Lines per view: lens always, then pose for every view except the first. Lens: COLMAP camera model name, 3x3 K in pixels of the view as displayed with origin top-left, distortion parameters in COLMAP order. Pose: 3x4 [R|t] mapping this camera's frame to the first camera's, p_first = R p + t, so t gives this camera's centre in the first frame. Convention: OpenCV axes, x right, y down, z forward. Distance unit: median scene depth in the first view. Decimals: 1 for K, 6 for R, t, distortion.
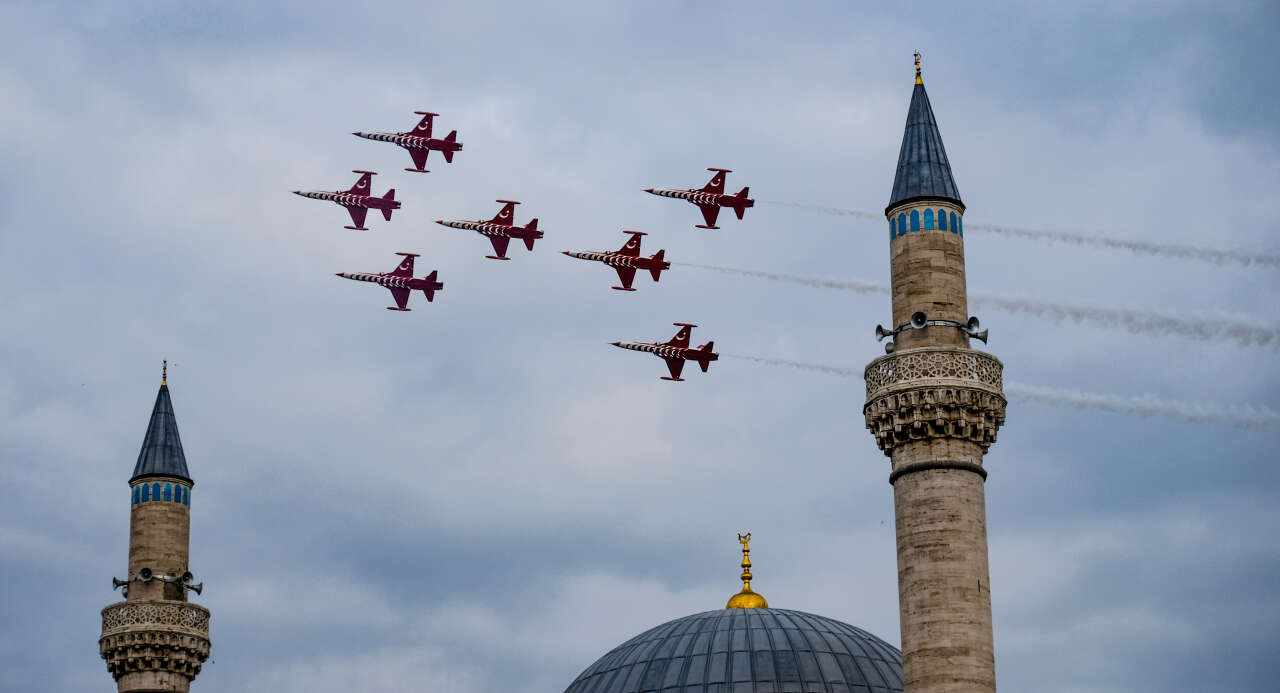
lens RADIAL K [[3859.2, 0, 710.9], [0, 3859.2, 310.3], [0, 0, 1]] dist [0.424886, 0.000000]
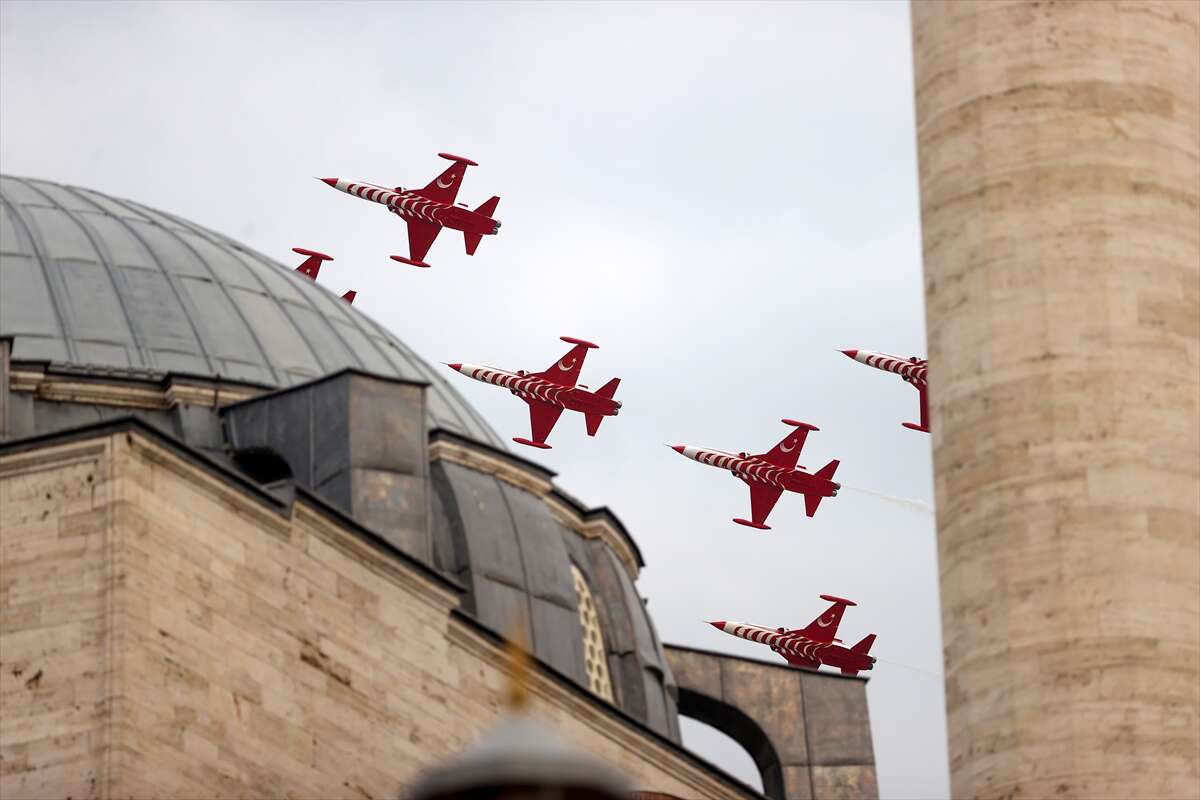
lens RADIAL K [[7159.8, 0, 538.8], [0, 7159.8, 448.1], [0, 0, 1]] dist [2.083011, 0.000000]
pose [[0.936449, 0.105898, 0.334438, -0.150839], [-0.091386, 0.994073, -0.058881, 0.135202], [-0.338692, 0.024576, 0.940576, 0.416079]]
